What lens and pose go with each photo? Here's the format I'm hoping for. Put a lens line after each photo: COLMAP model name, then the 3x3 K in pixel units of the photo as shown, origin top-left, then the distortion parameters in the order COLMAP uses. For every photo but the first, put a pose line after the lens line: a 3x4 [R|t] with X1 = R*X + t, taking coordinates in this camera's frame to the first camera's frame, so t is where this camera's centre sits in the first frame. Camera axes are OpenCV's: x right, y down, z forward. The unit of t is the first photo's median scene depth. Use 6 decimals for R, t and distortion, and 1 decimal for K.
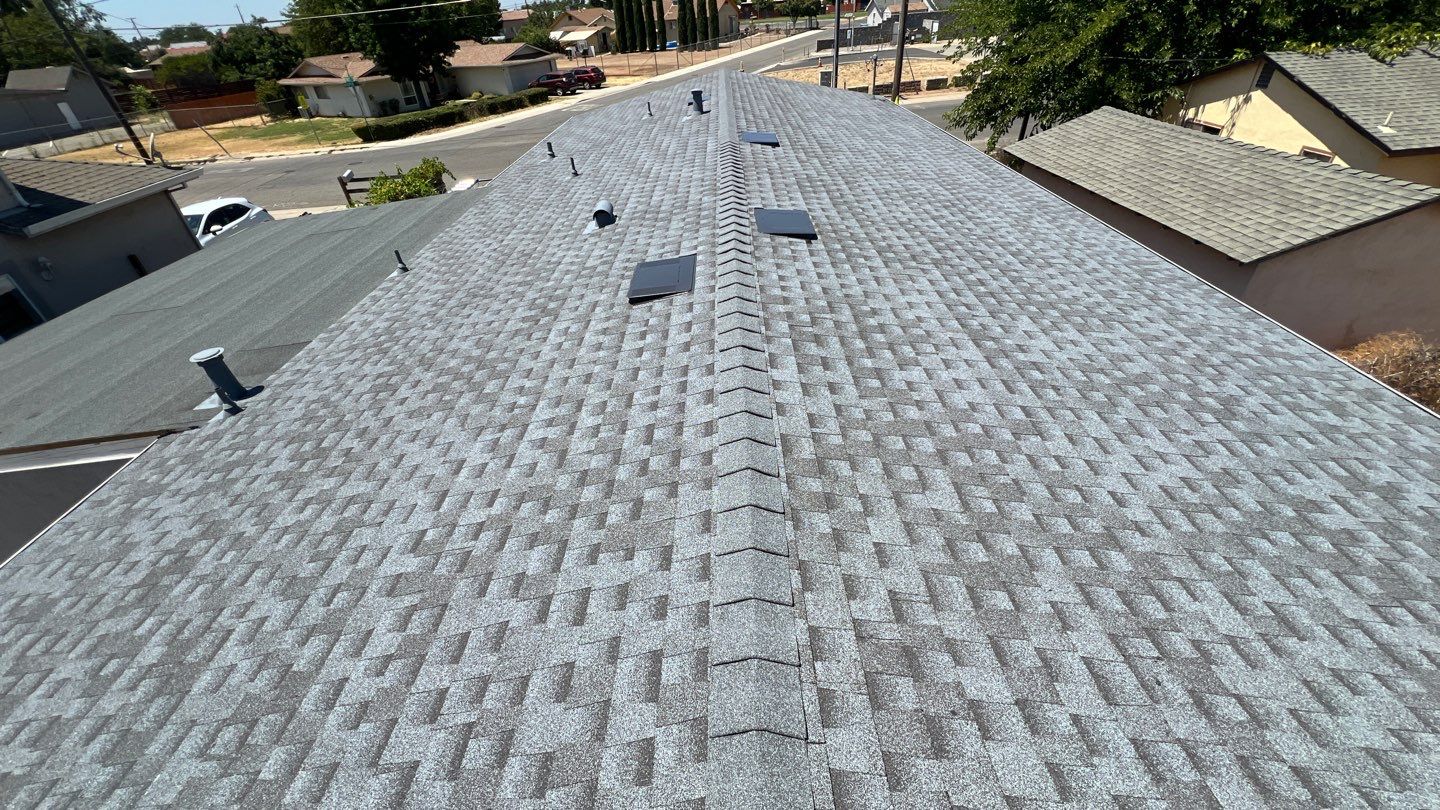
lens RADIAL K [[575.1, 0, 717.9], [0, 575.1, 406.0], [0, 0, 1]] dist [-0.006601, 0.001122]
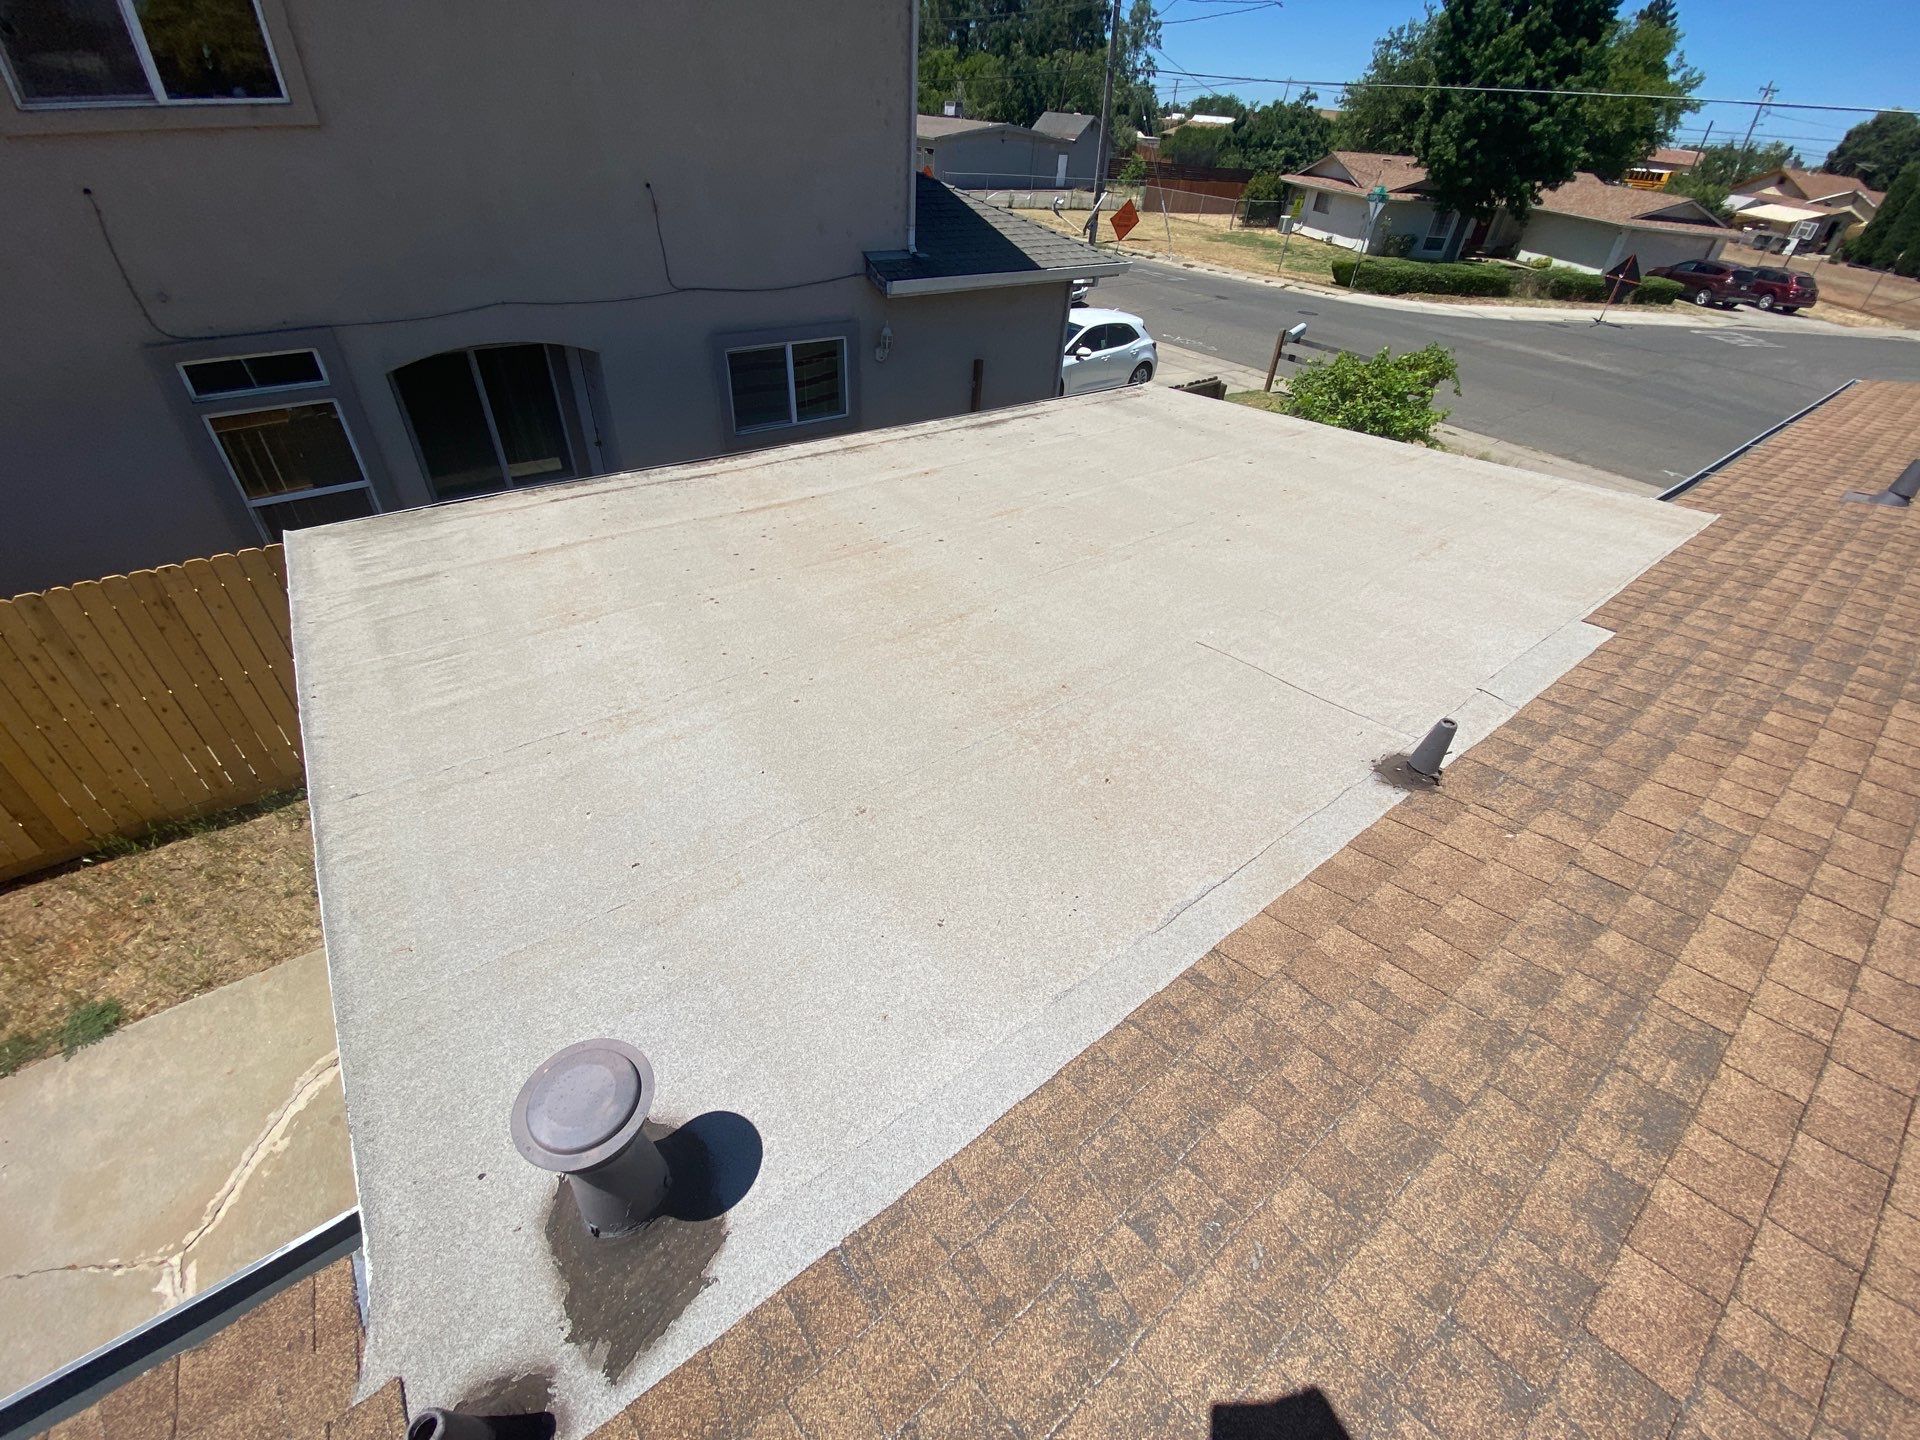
lens RADIAL K [[777.6, 0, 950.8], [0, 777.6, 716.6], [0, 0, 1]] dist [-0.000461, -0.009826]
pose [[0.594886, 0.572841, -0.563883, -0.089872], [-0.537364, 0.805130, 0.251011, -0.043567], [0.597788, 0.153687, 0.786784, 0.101856]]
